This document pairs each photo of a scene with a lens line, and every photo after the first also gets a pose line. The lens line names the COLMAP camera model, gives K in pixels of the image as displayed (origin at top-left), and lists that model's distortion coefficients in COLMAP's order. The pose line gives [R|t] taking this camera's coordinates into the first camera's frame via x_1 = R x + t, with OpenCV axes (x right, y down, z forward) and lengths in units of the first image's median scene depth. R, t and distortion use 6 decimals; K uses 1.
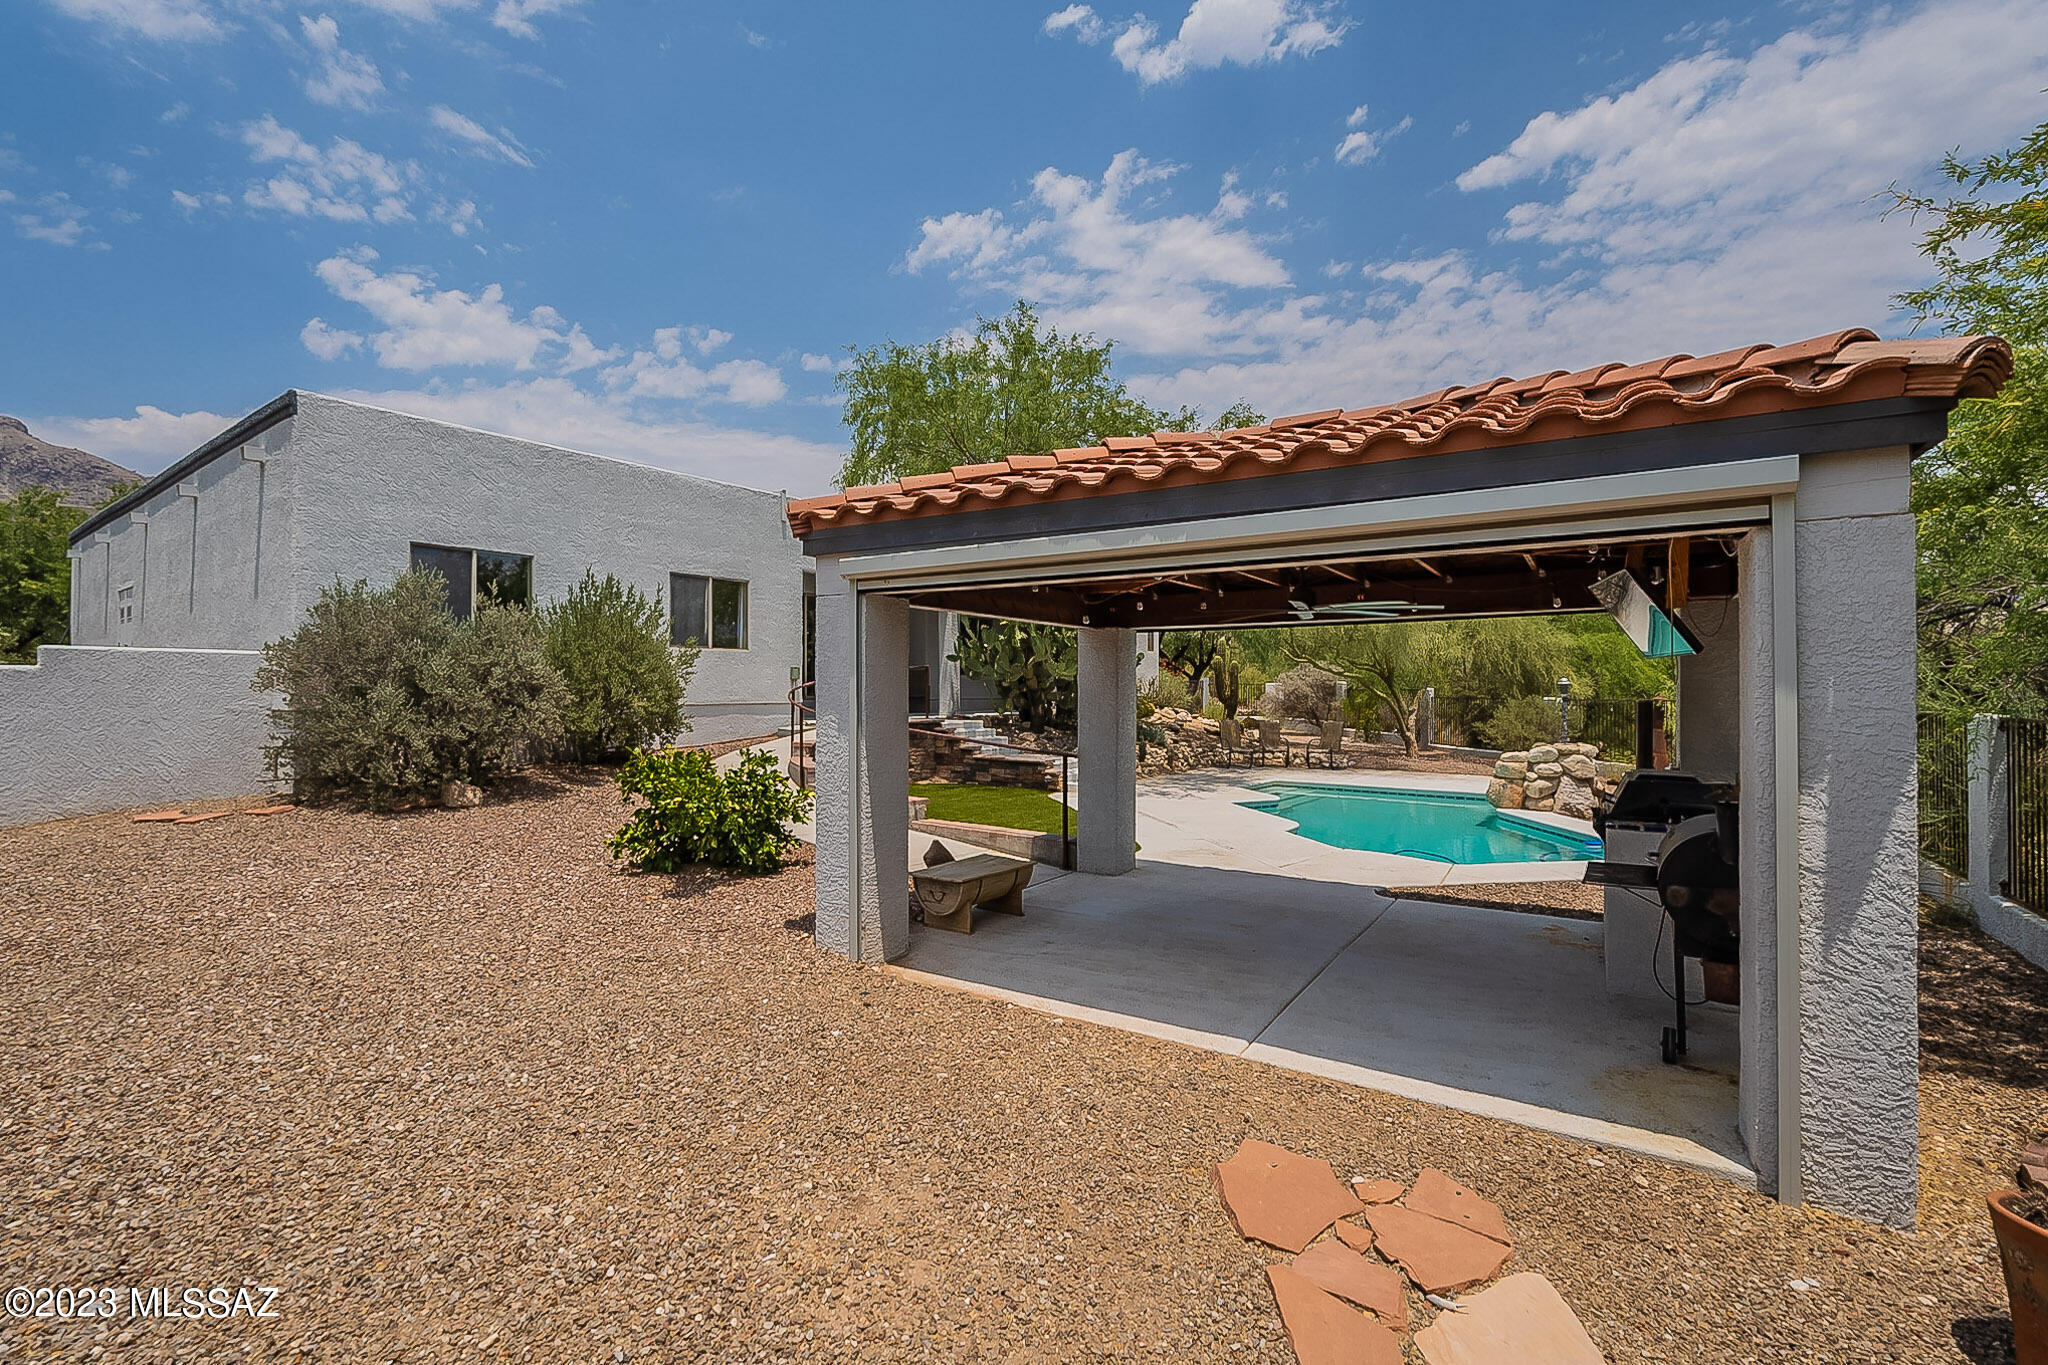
lens RADIAL K [[922.6, 0, 1019.8], [0, 922.6, 677.9], [0, 0, 1]] dist [-0.002291, -0.000672]
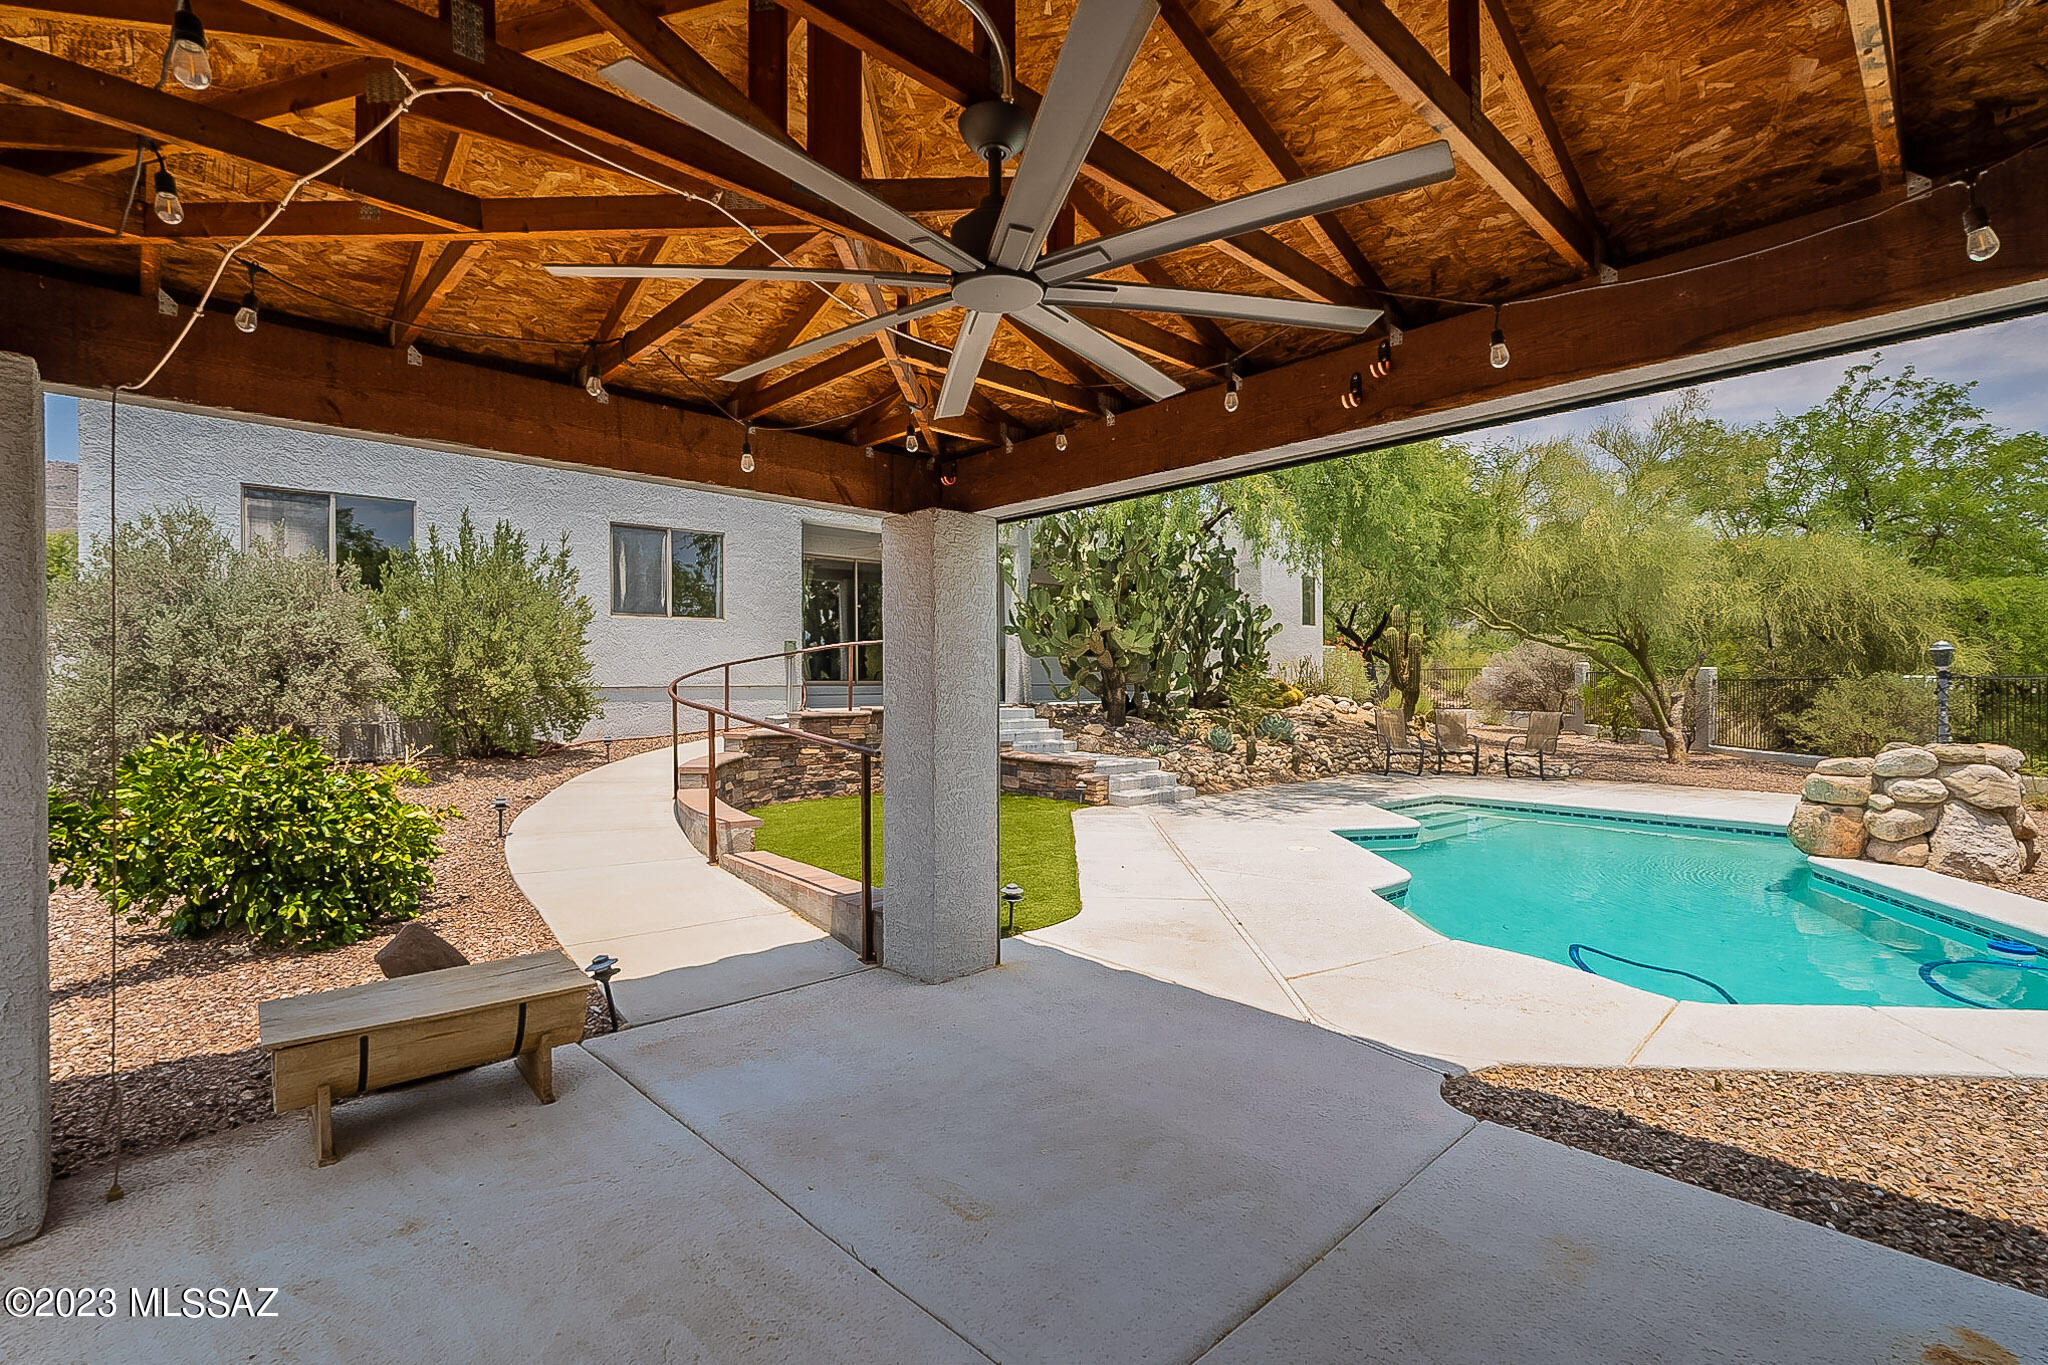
lens RADIAL K [[922.6, 0, 1030.1], [0, 922.6, 682.3], [0, 0, 1]] dist [-0.002291, -0.000672]
pose [[0.971516, -0.006876, -0.236876, 0.157976], [0.008261, 0.999954, 0.004855, 0.023183], [0.236831, -0.006674, 0.971528, 0.284293]]
